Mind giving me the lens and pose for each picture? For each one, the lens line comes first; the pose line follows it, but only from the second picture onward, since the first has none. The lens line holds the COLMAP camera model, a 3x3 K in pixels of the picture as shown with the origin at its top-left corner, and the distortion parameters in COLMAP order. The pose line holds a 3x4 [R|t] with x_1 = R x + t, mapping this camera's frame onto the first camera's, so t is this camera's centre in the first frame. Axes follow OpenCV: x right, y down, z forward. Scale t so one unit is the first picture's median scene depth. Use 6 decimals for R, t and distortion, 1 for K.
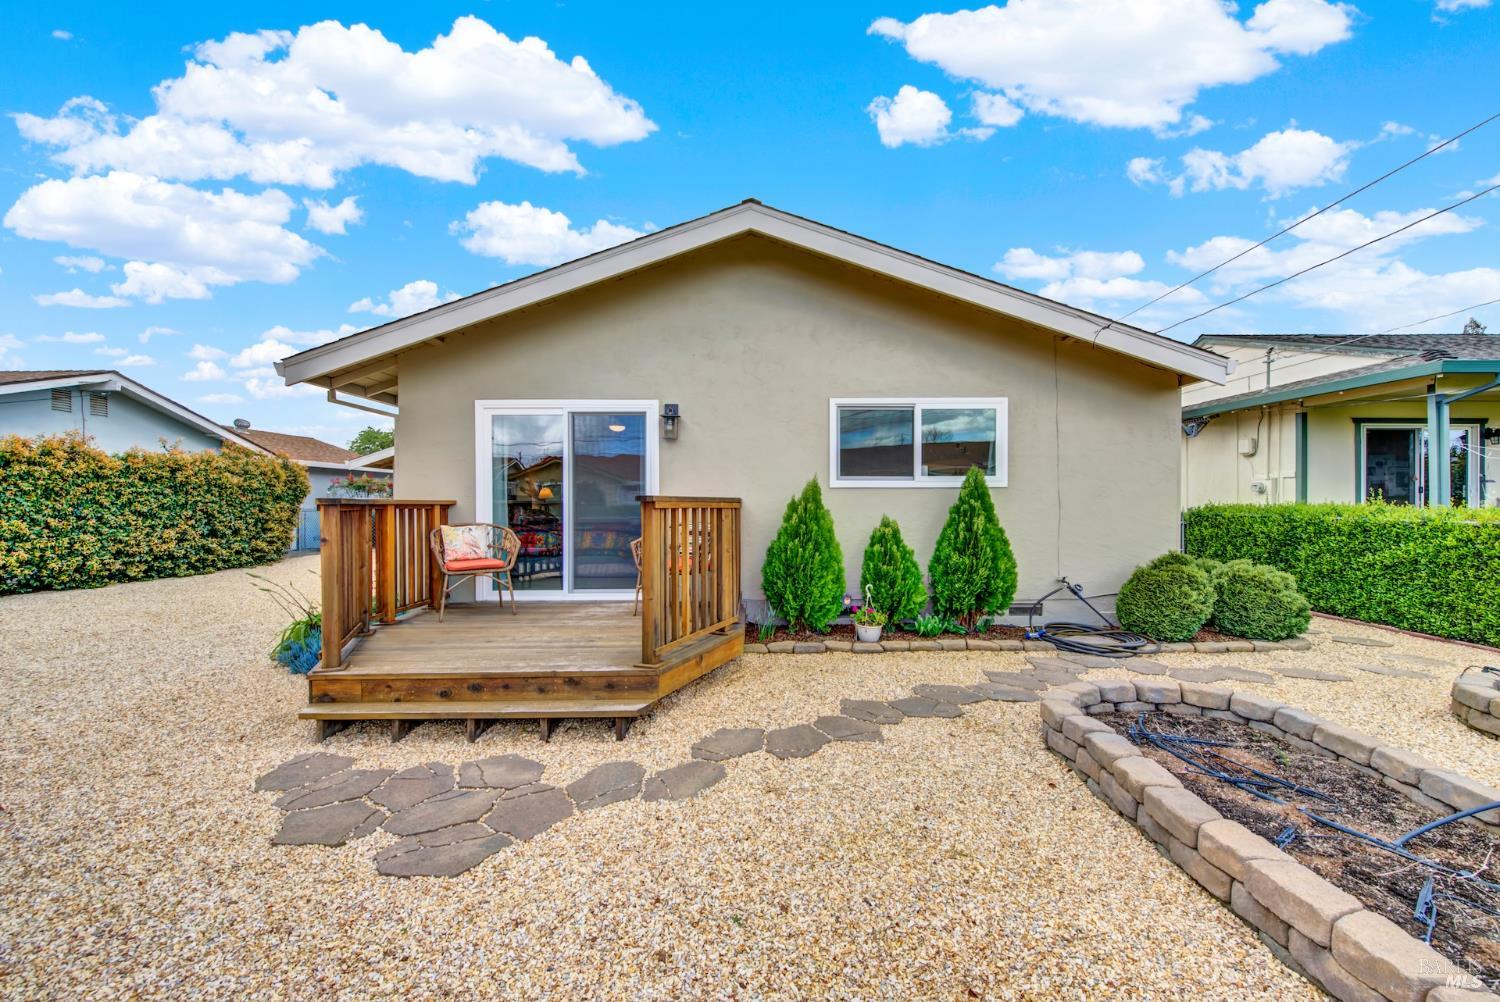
lens RADIAL K [[604.3, 0, 756.9], [0, 604.3, 498.0], [0, 0, 1]] dist [0.001269, -0.000414]
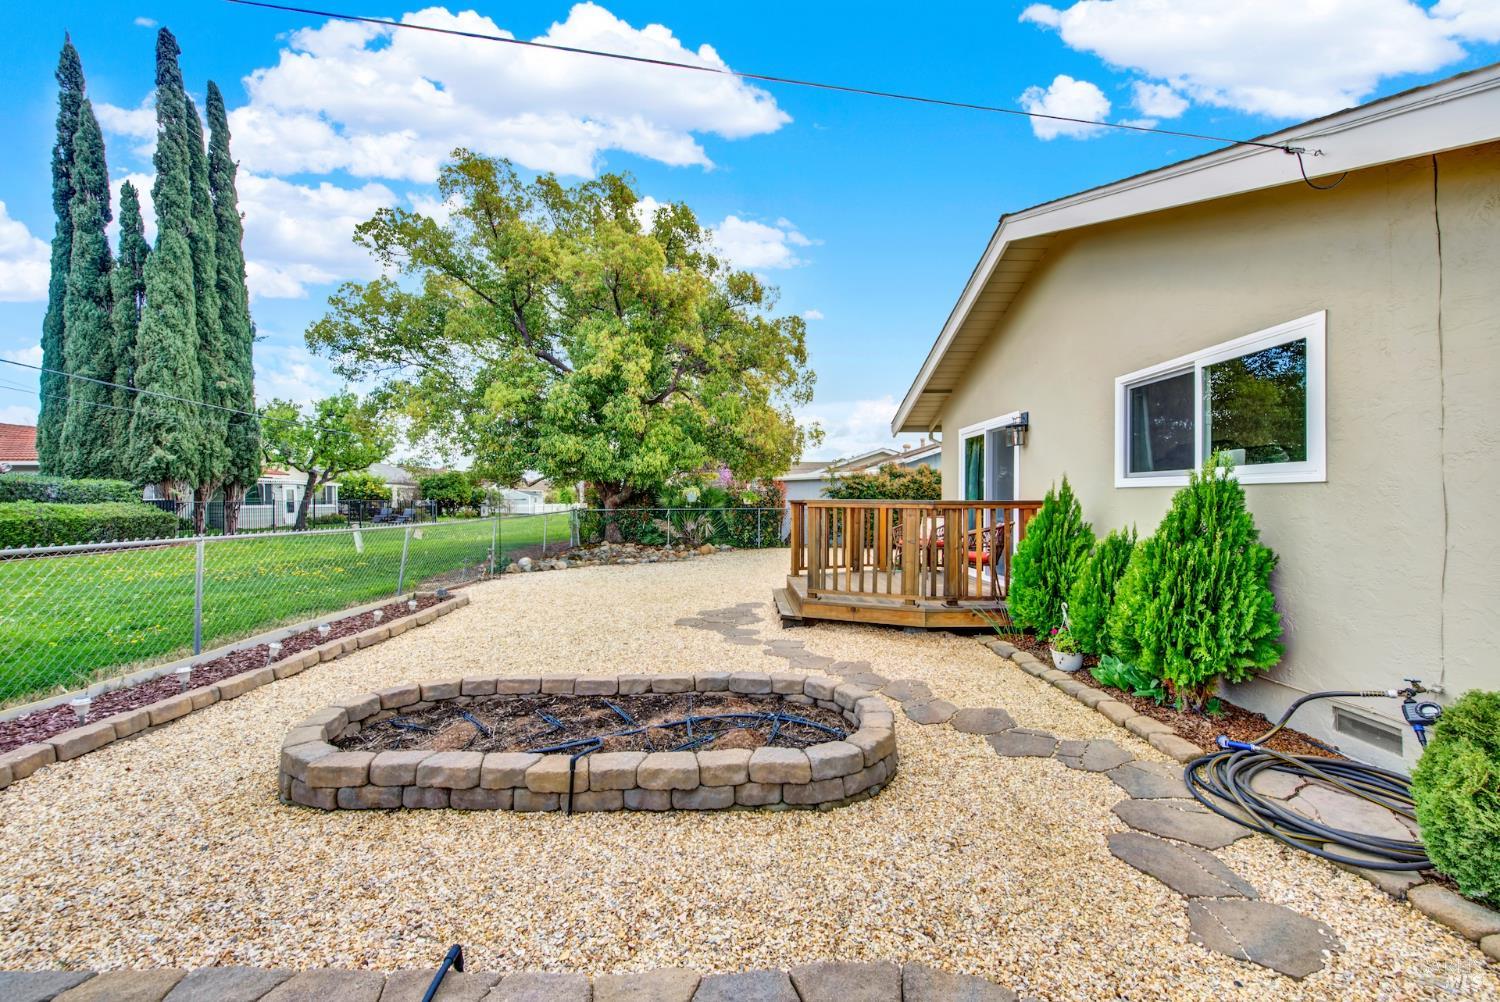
lens RADIAL K [[614.7, 0, 749.2], [0, 614.7, 502.7], [0, 0, 1]] dist [0.000339, -0.000250]
pose [[0.004881, 0.011257, -0.999925, 0.945863], [-0.001123, 0.999936, 0.011252, -0.005632], [0.999987, 0.001068, 0.004893, 0.492505]]
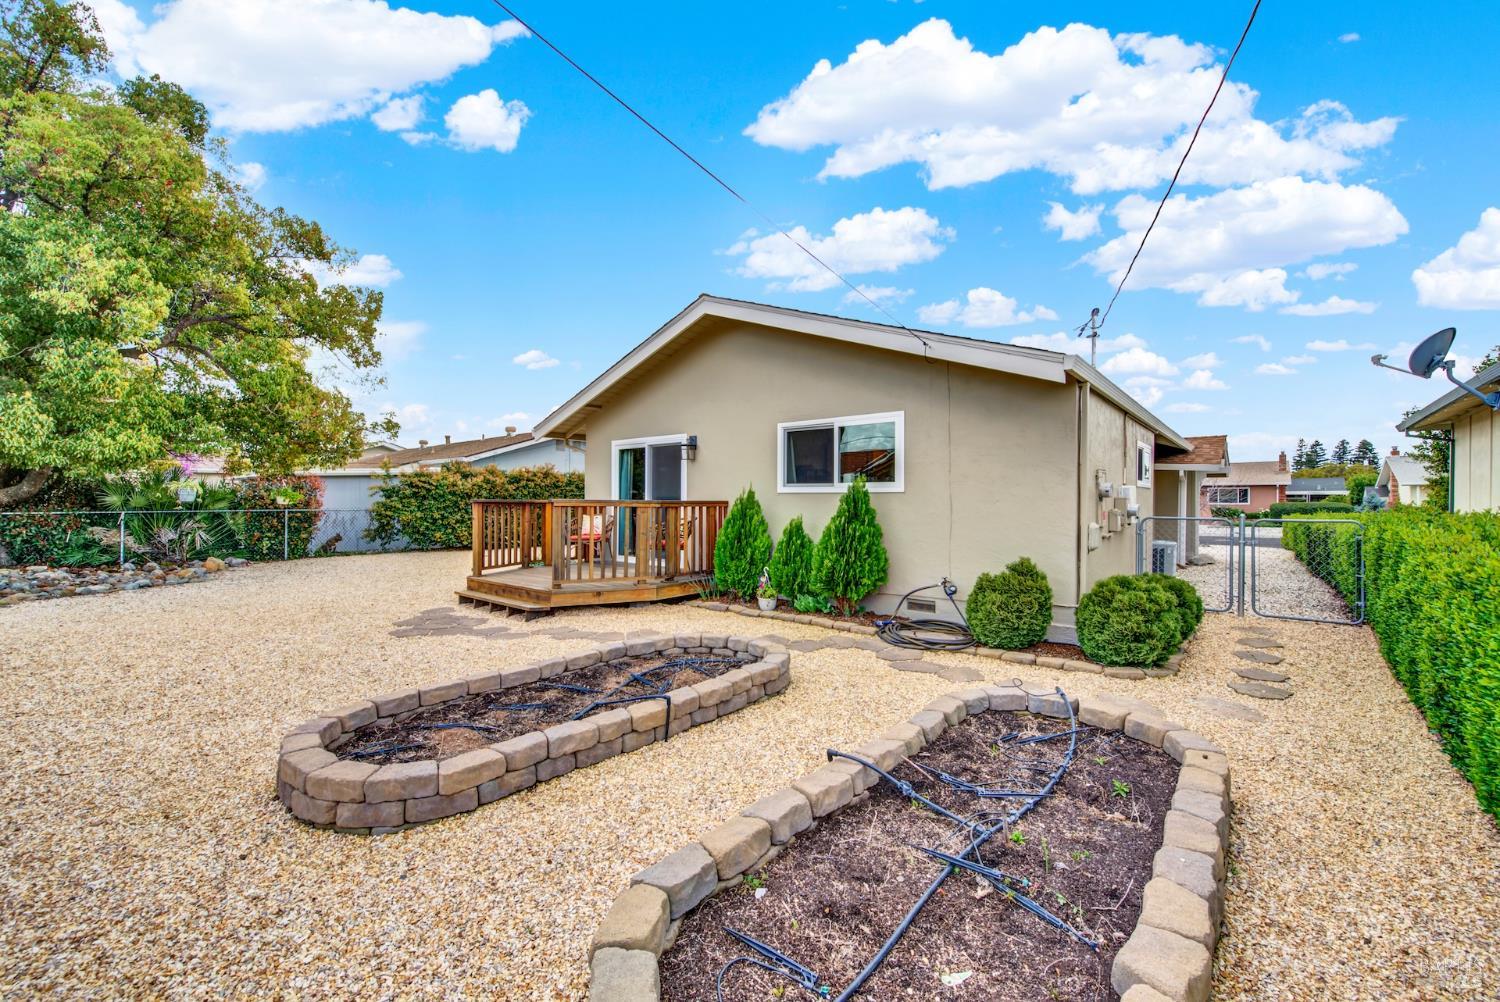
lens RADIAL K [[598.6, 0, 790.4], [0, 598.6, 502.9], [0, 0, 1]] dist [0.001153, -0.000123]
pose [[0.771461, 0.011009, -0.636182, 0.949626], [-0.009449, 0.999938, 0.005845, -0.003368], [0.636207, 0.001502, 0.771517, 0.030930]]
